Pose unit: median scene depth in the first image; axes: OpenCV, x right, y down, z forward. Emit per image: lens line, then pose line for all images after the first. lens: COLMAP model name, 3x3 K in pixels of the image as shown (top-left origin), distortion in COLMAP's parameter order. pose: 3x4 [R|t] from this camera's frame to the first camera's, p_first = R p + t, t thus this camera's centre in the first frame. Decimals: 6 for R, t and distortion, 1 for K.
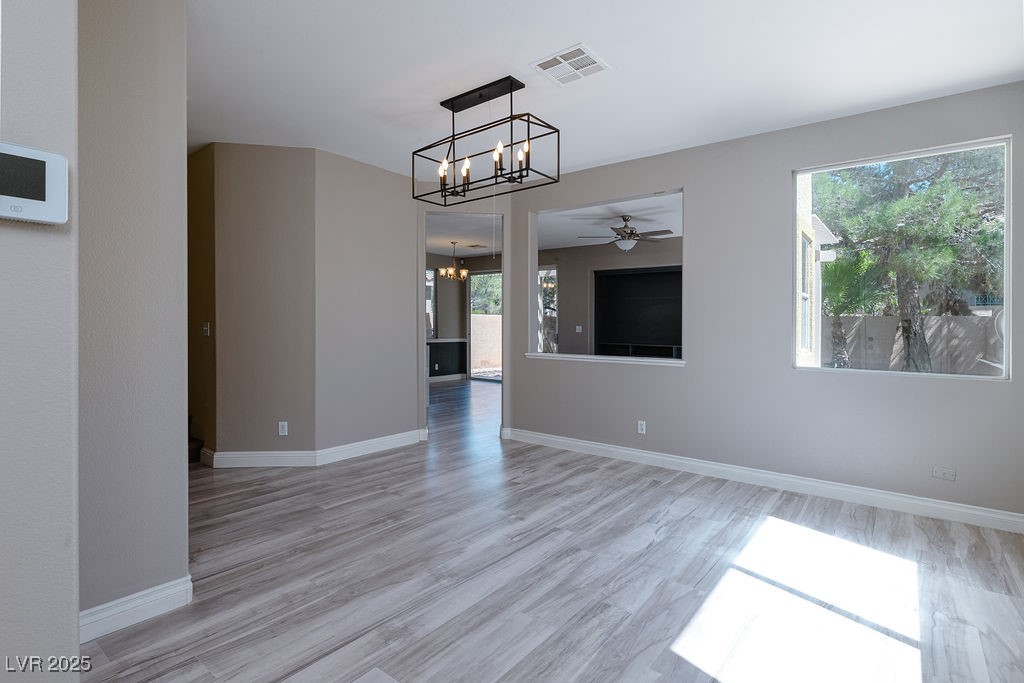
lens RADIAL K [[518.8, 0, 511.1], [0, 518.8, 332.7], [0, 0, 1]] dist [0.005573, 0.000633]
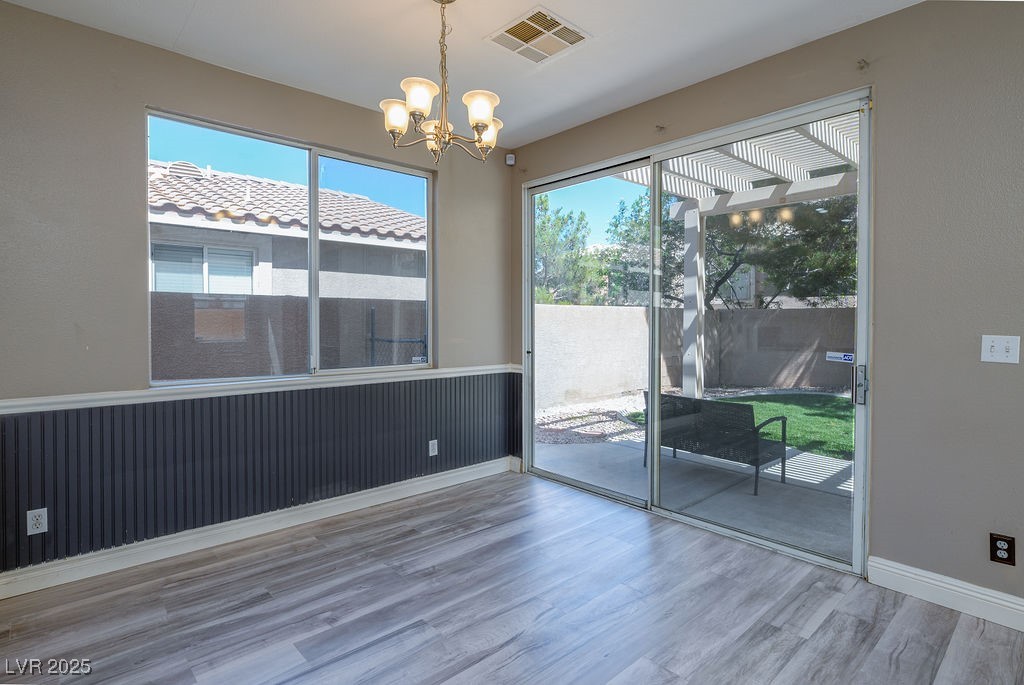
lens RADIAL K [[518.8, 0, 511.7], [0, 518.8, 334.4], [0, 0, 1]] dist [0.005573, 0.000633]
pose [[0.990101, 0.002595, -0.140331, -0.040696], [-0.002530, 0.999997, 0.000639, -0.010788], [0.140332, -0.000277, 0.990104, 0.628672]]
